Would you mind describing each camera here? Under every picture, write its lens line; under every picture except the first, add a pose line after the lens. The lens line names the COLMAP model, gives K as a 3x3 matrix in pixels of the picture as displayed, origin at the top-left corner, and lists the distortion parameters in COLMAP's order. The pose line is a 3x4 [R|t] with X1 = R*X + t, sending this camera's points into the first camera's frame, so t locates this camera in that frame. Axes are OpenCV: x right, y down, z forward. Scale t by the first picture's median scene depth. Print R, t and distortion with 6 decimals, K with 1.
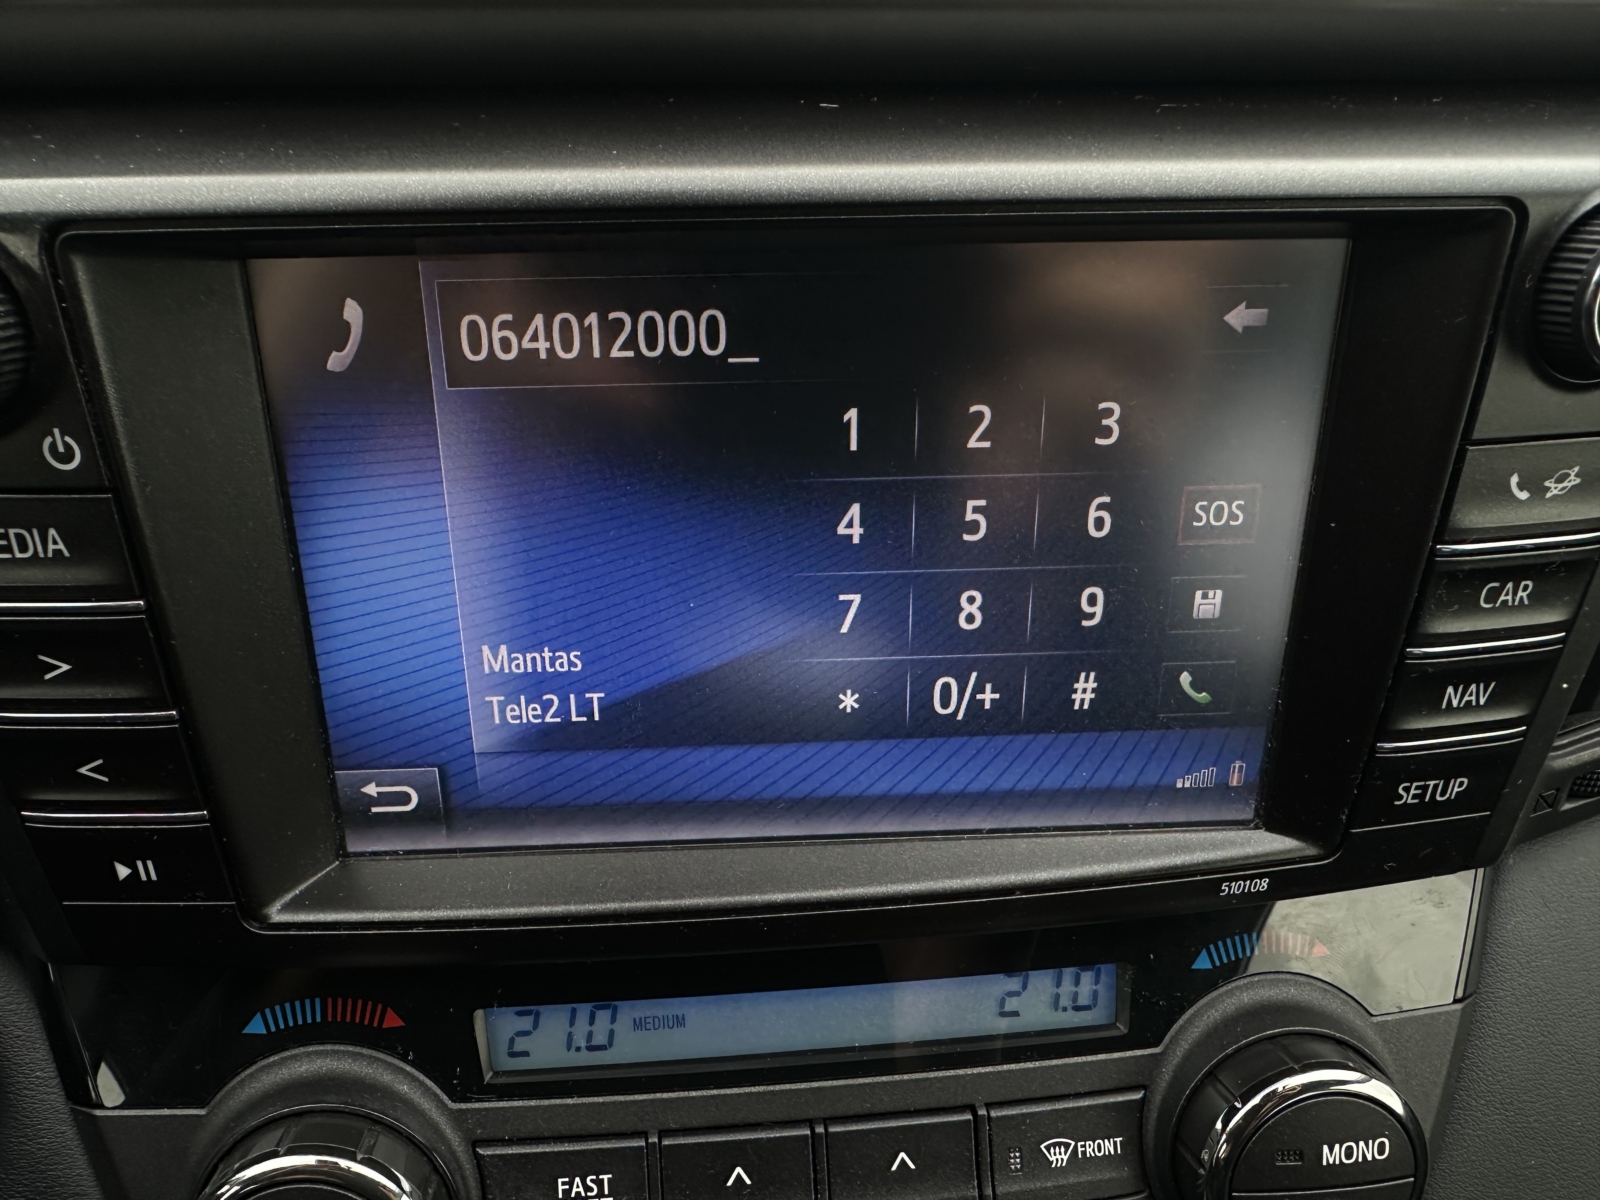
lens RADIAL K [[1135.2, 0, 761.4], [0, 1135.2, 674.9], [0, 0, 1]] dist [-0.005767, 0.003225]
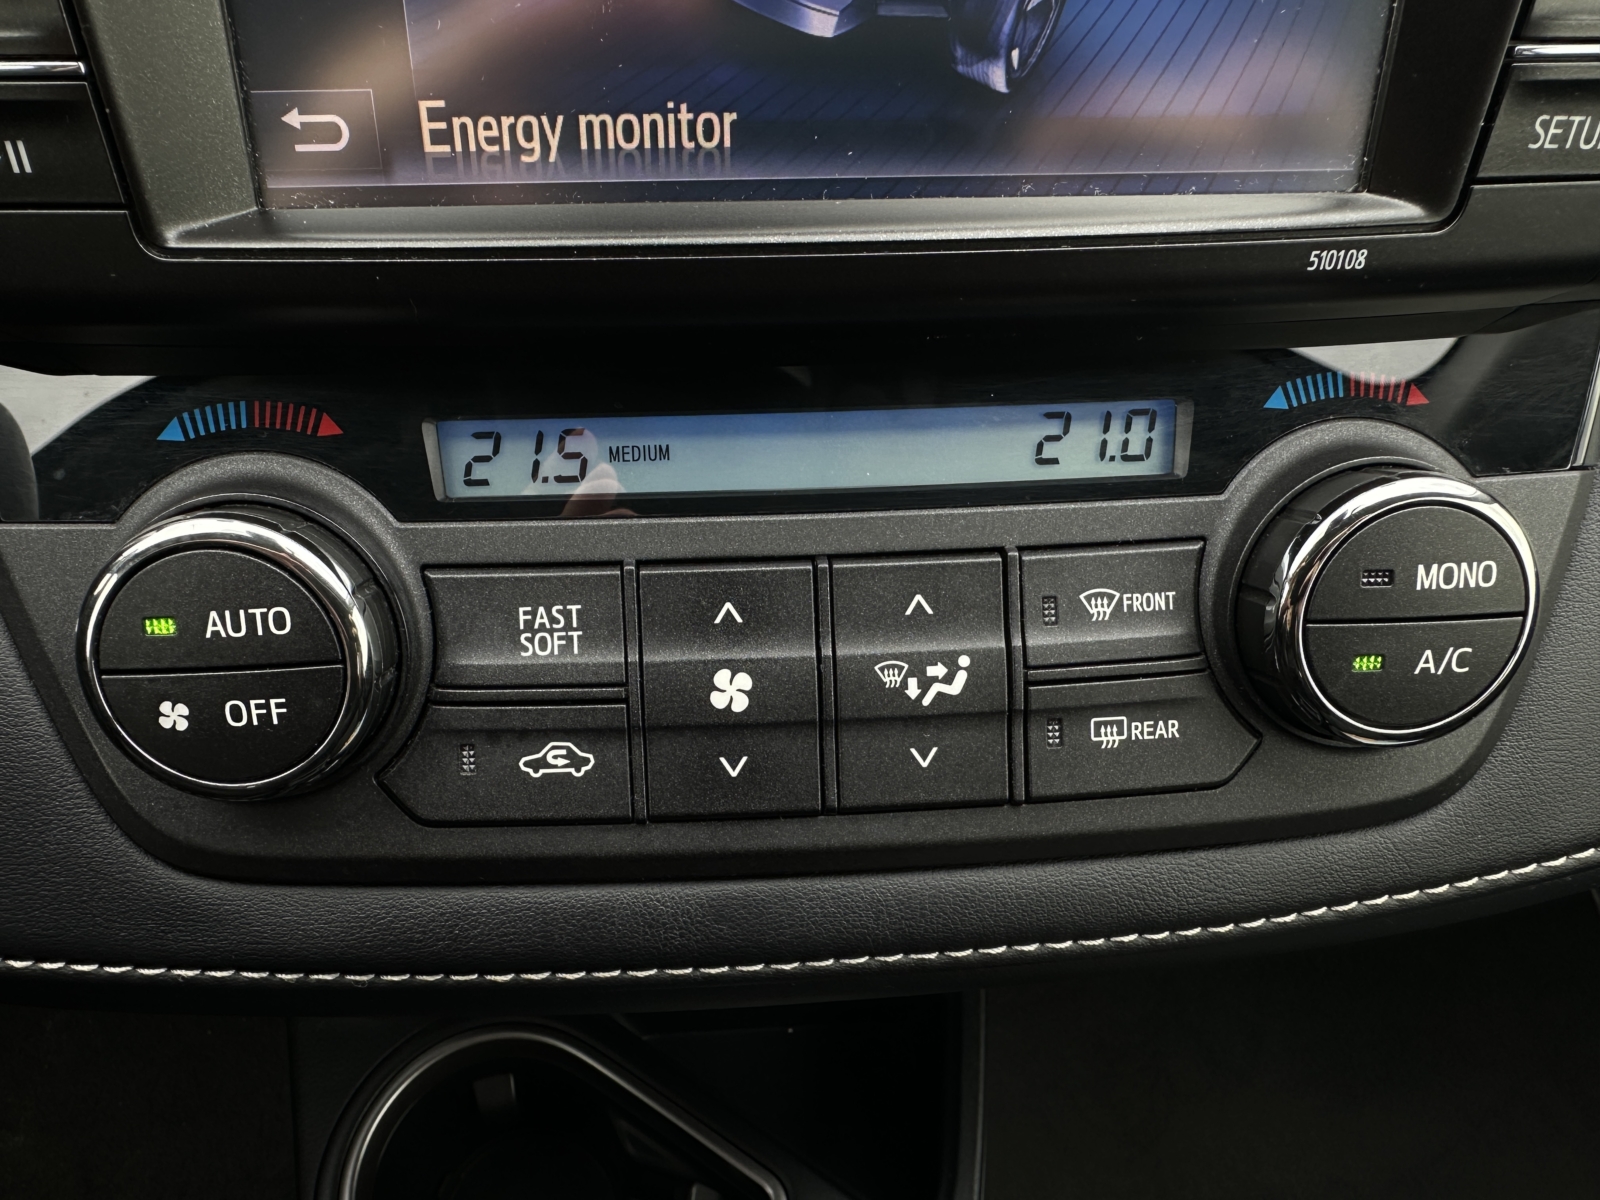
lens RADIAL K [[1135.2, 0, 763.6], [0, 1135.2, 677.5], [0, 0, 1]] dist [-0.005767, 0.003225]
pose [[0.999638, 0.015103, -0.022269, 0.027521], [-0.013462, 0.997308, 0.072082, 0.436470], [0.023298, -0.071756, 0.997150, 0.137795]]
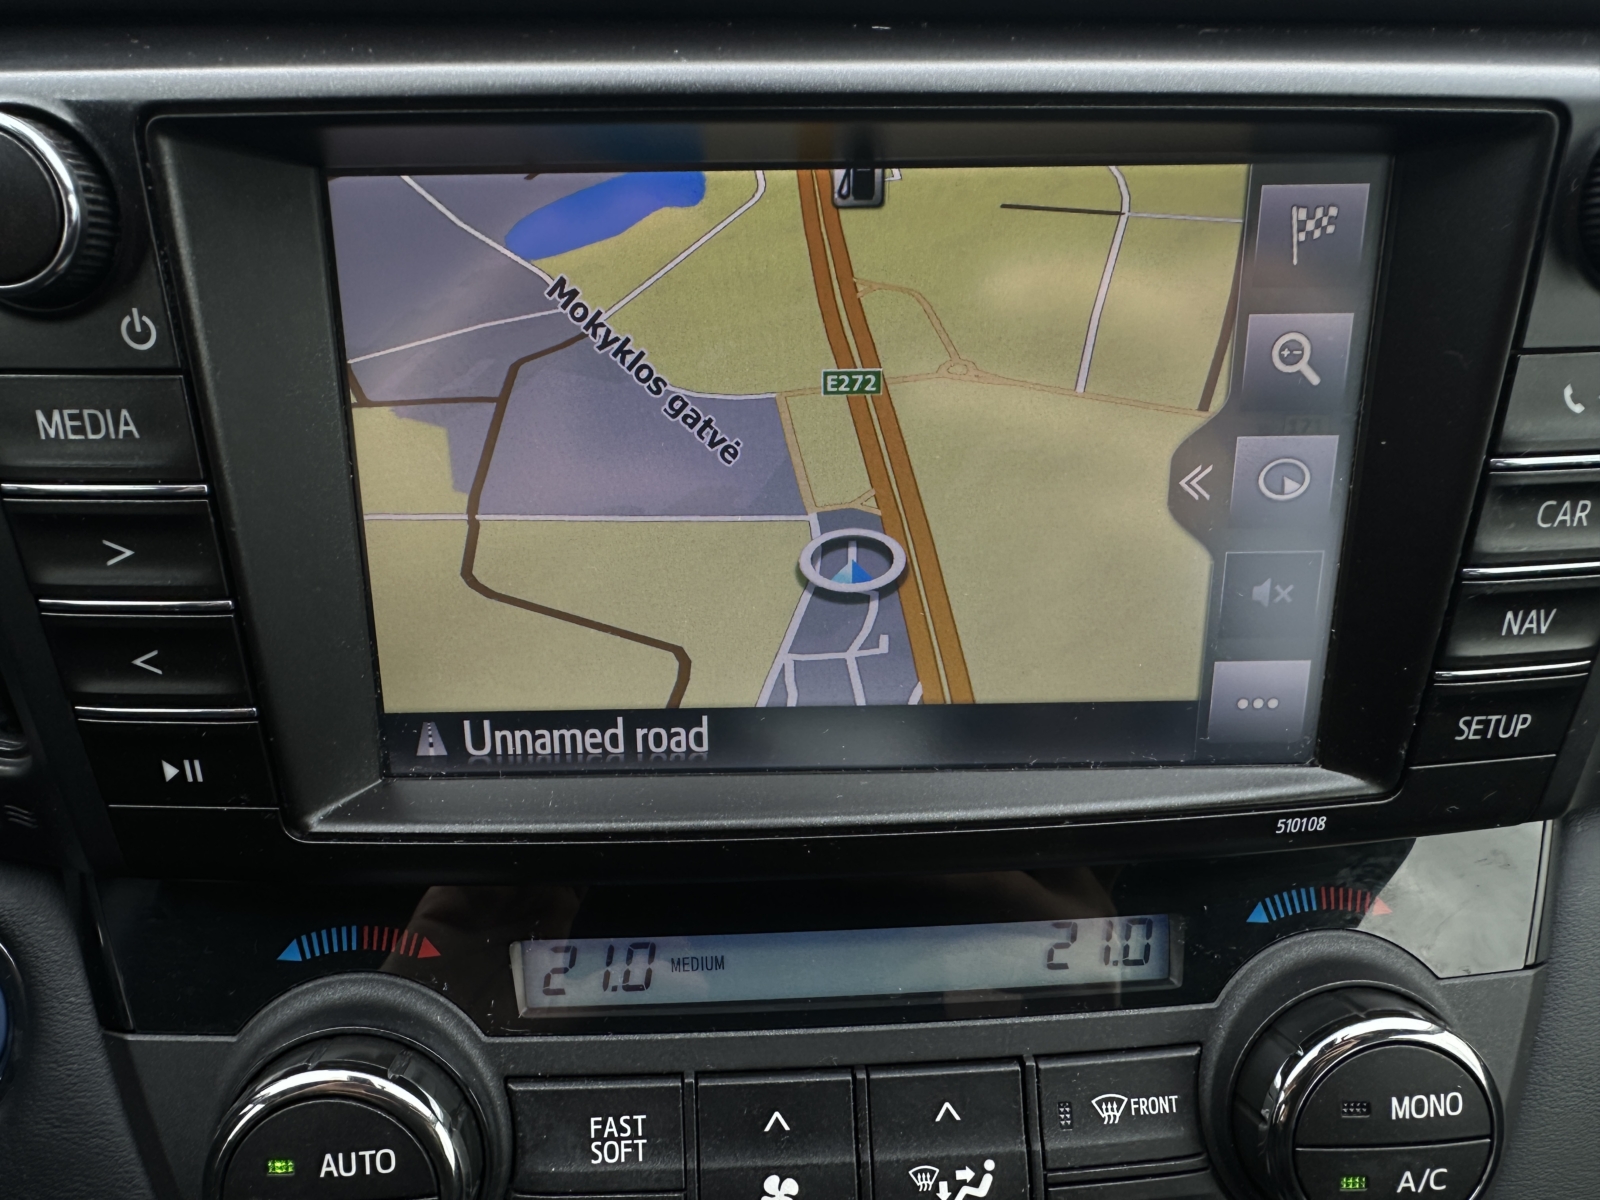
lens RADIAL K [[1135.2, 0, 762.3], [0, 1135.2, 674.3], [0, 0, 1]] dist [-0.005767, 0.003225]
pose [[0.999420, 0.013154, -0.031412, -0.007326], [-0.015690, 0.996517, -0.081905, 0.144548], [0.030225, 0.082351, 0.996145, 0.006539]]
